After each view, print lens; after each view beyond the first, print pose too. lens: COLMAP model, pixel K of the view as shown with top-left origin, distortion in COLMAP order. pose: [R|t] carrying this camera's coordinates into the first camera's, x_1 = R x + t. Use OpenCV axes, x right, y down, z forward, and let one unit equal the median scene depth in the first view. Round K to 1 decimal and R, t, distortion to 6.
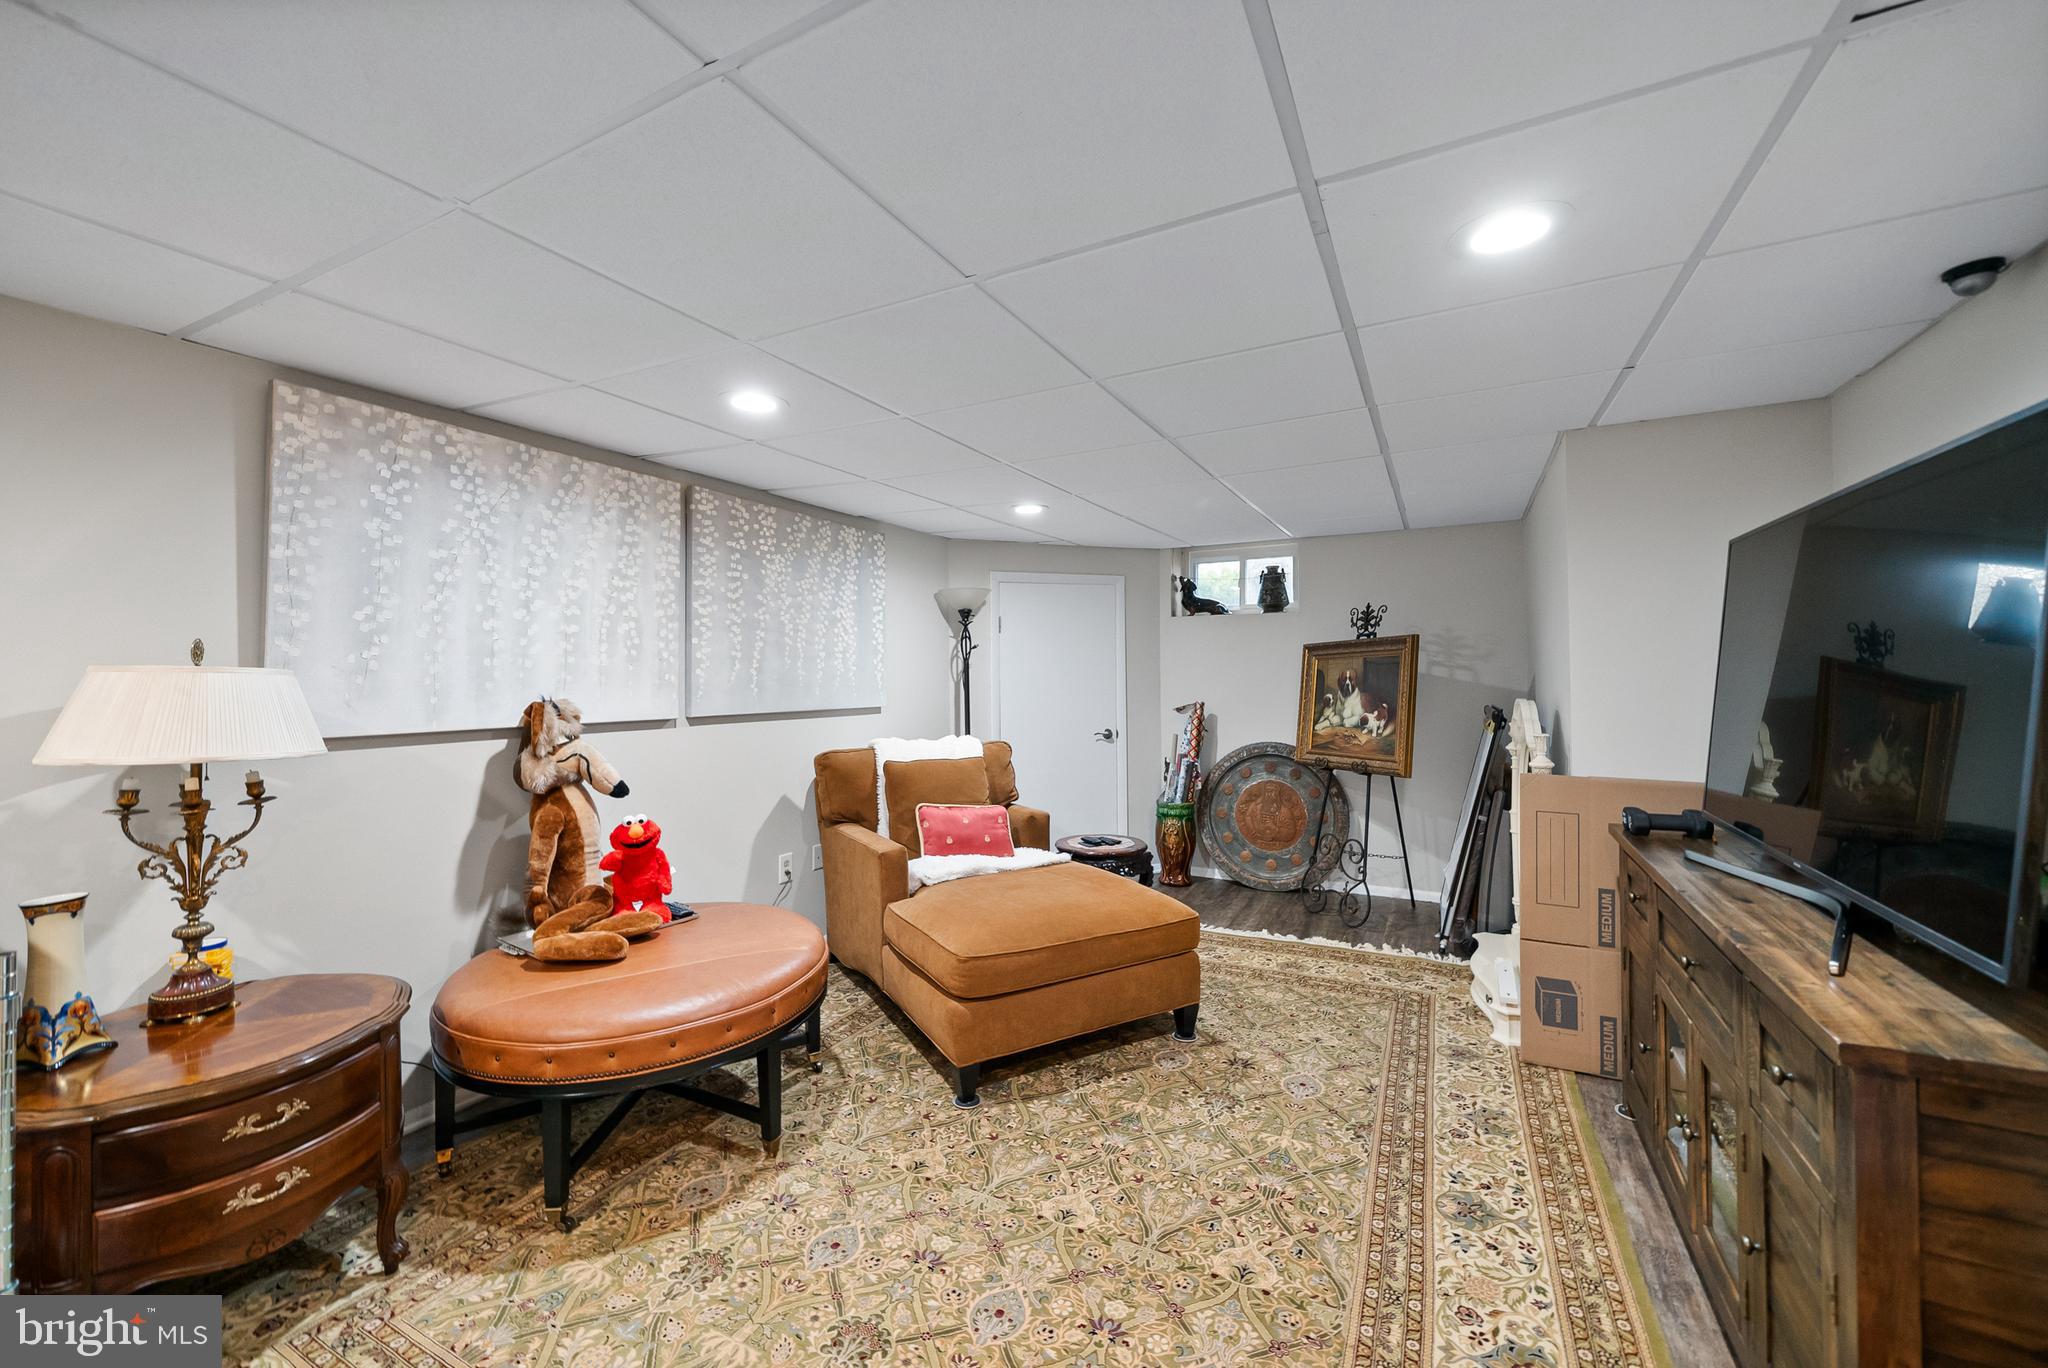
lens RADIAL K [[799.2, 0, 1030.9], [0, 799.2, 675.5], [0, 0, 1]] dist [-0.001396, -0.000192]
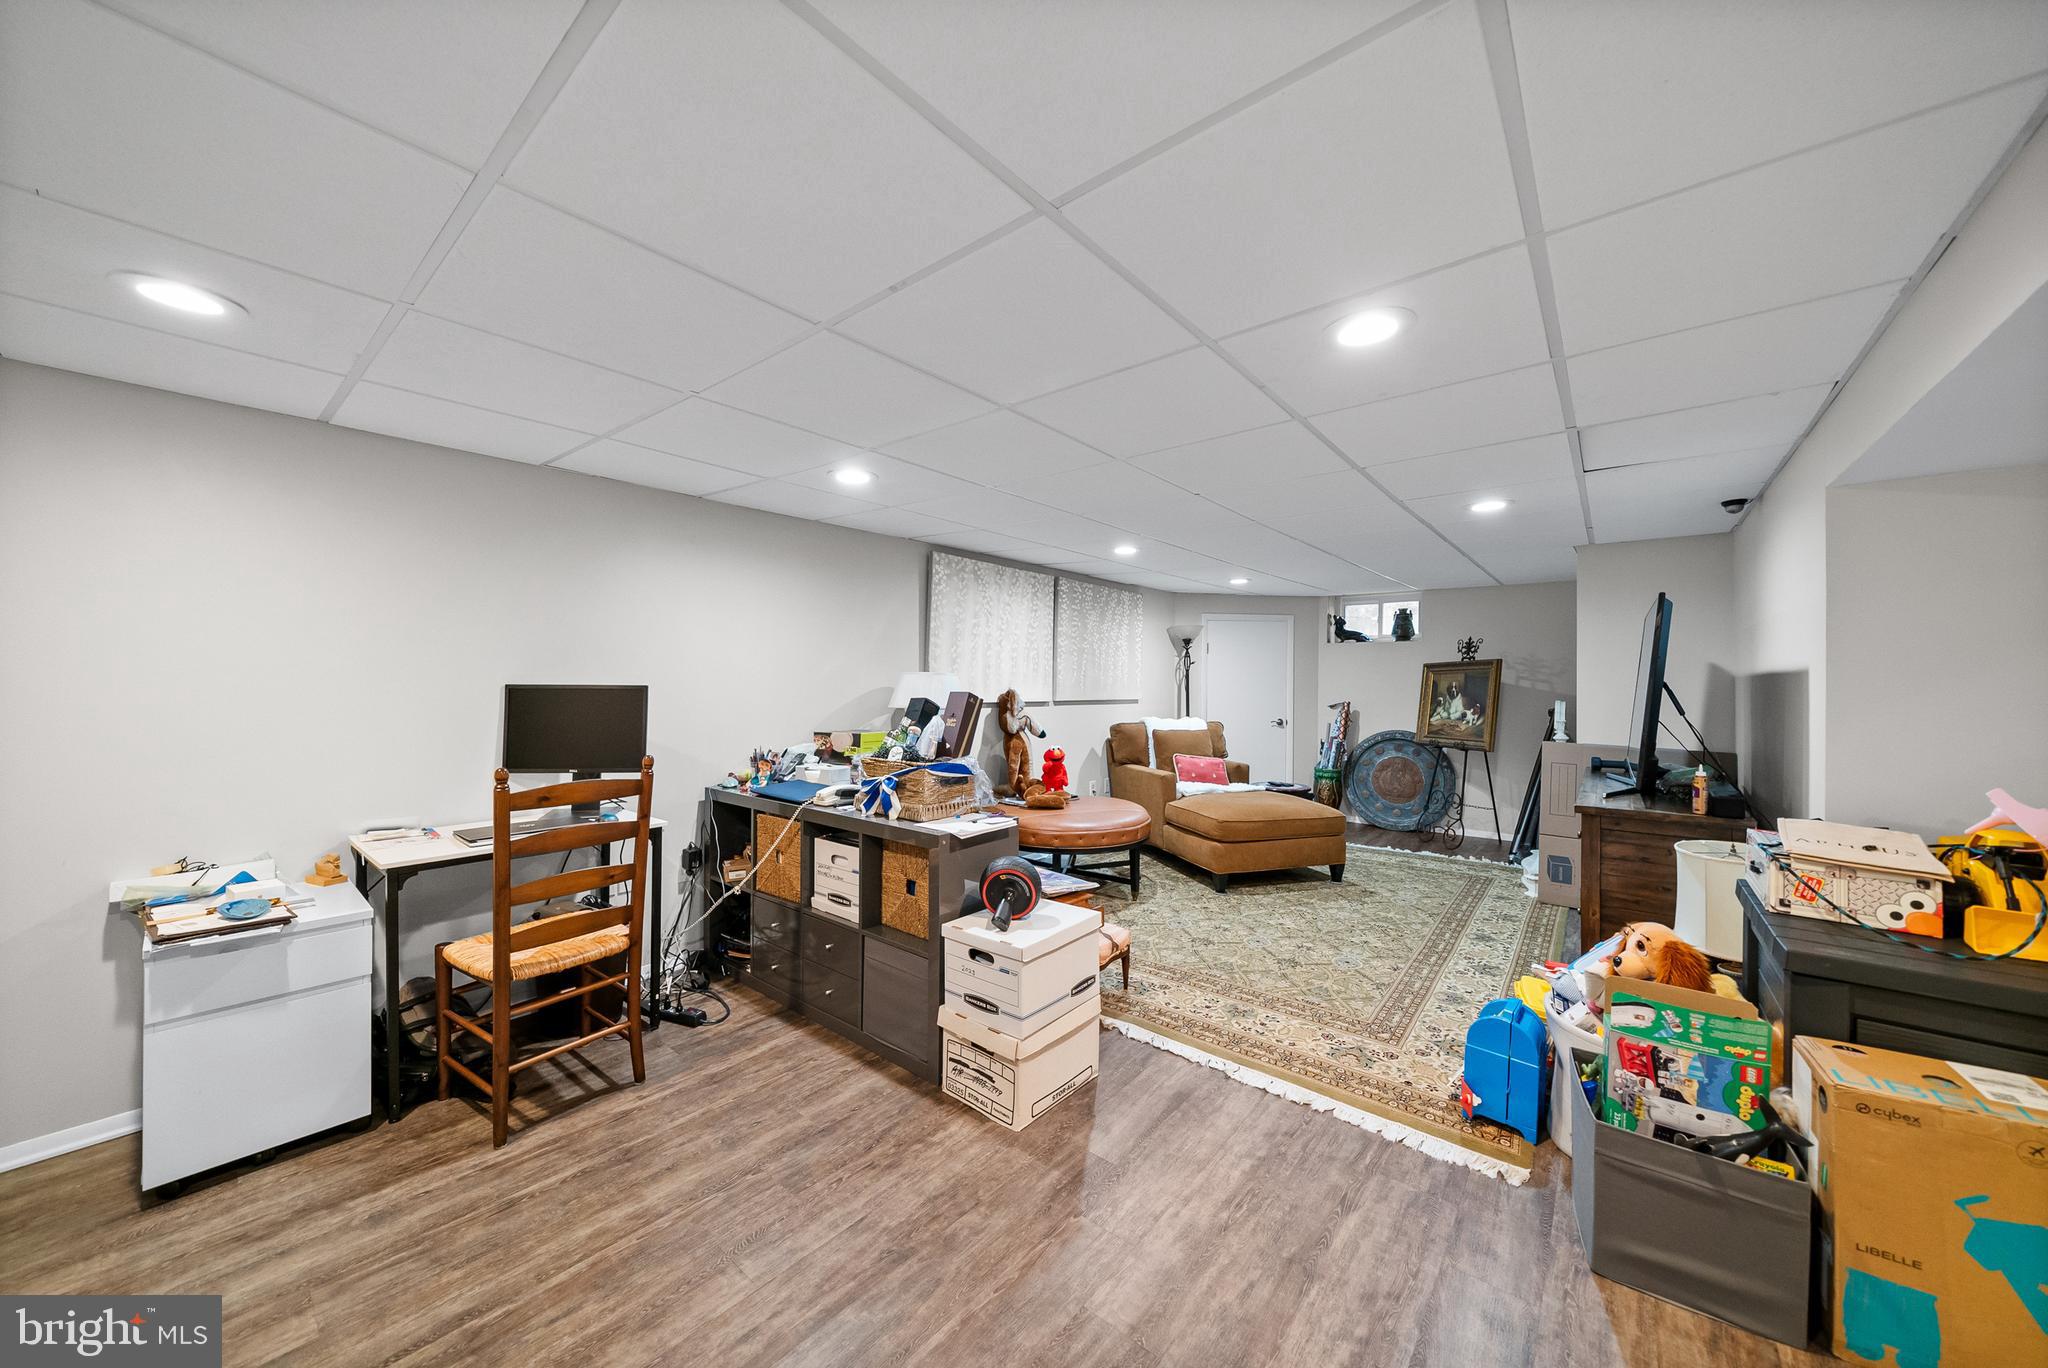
lens RADIAL K [[730.4, 0, 1014.0], [0, 730.4, 686.5], [0, 0, 1]] dist [-0.006824, 0.000260]
pose [[0.976751, 0.017501, -0.213663, -0.139776], [-0.016006, 0.999834, 0.008726, 0.004606], [0.213780, -0.005103, 0.976868, -0.612615]]
